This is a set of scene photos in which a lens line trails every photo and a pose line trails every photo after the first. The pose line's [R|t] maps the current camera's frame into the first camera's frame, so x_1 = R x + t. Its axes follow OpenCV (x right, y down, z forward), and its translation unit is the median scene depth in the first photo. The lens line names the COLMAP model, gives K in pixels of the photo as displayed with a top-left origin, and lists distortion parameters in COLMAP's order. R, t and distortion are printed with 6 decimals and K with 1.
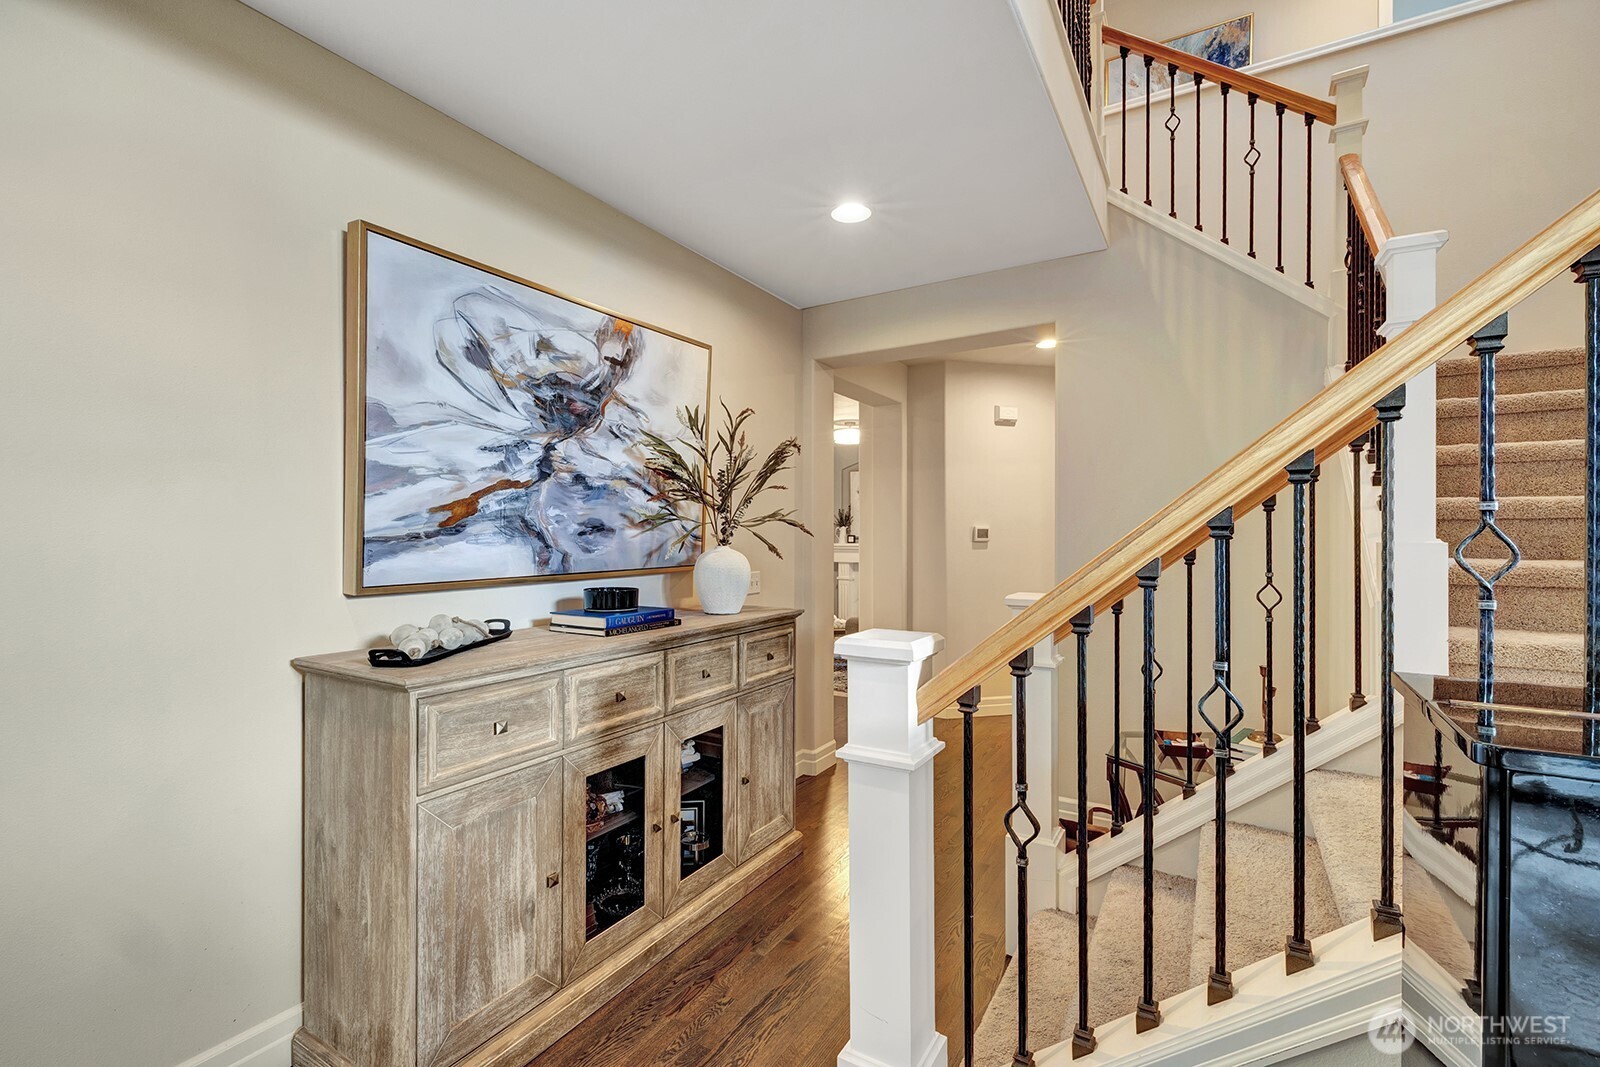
lens RADIAL K [[679.7, 0, 786.4], [0, 679.7, 537.3], [0, 0, 1]] dist [0.000481, 0.001460]
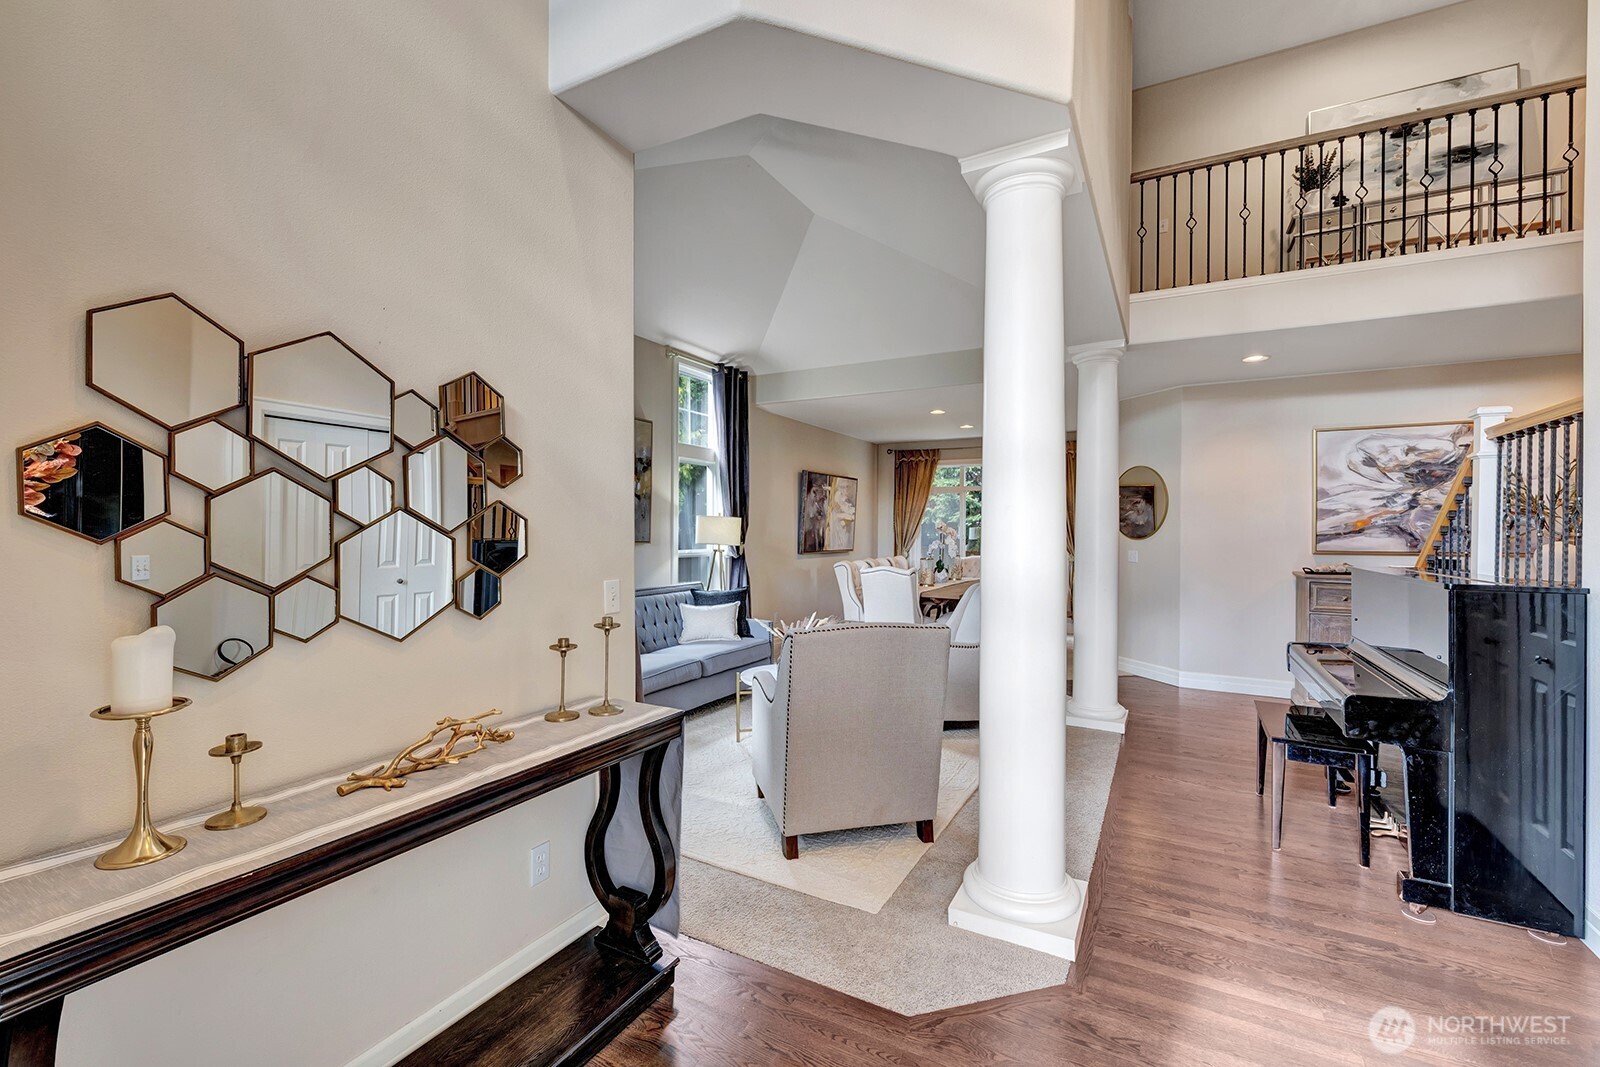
lens RADIAL K [[679.7, 0, 782.7], [0, 679.7, 529.3], [0, 0, 1]] dist [0.000481, 0.001460]
pose [[0.028962, 0.001014, -0.999580, 1.927005], [-0.009464, 0.999955, 0.000740, -0.001213], [0.999536, 0.009438, 0.028971, -1.197562]]
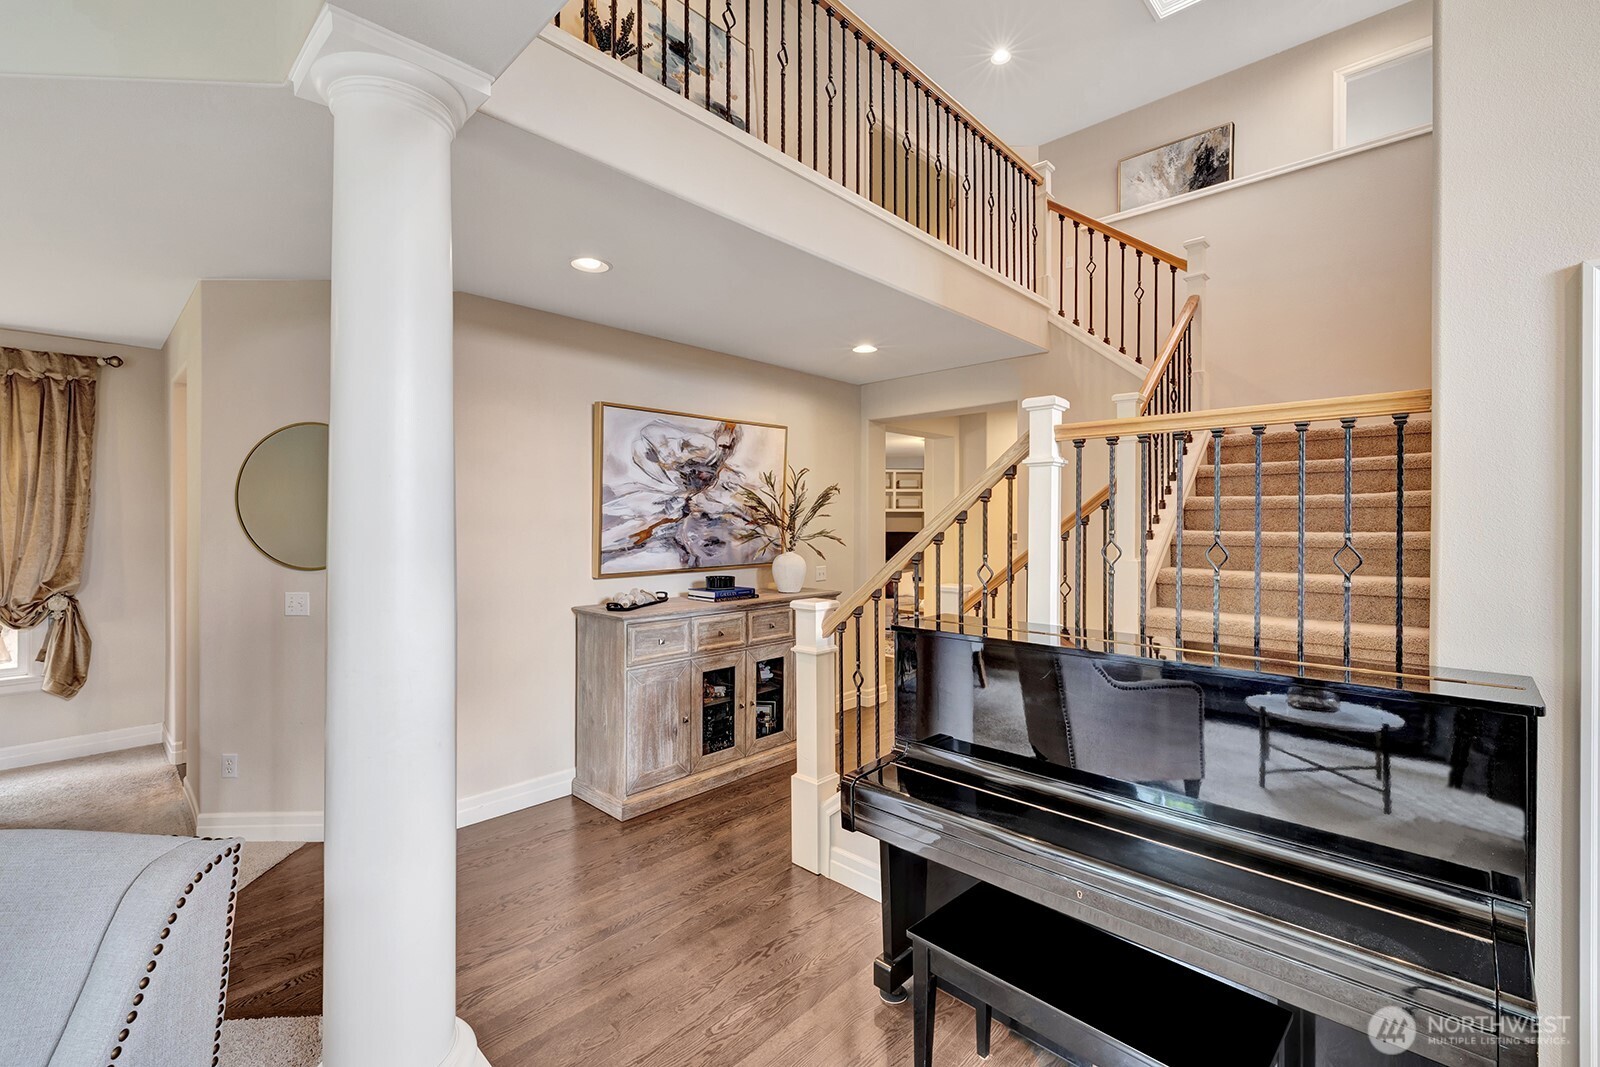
lens RADIAL K [[679.7, 0, 794.8], [0, 679.7, 520.8], [0, 0, 1]] dist [0.000481, 0.001460]
pose [[0.975941, 0.000808, -0.218035, 0.355396], [-0.001407, 0.999996, -0.002588, -0.074048], [0.218032, 0.002833, 0.975937, -0.779557]]
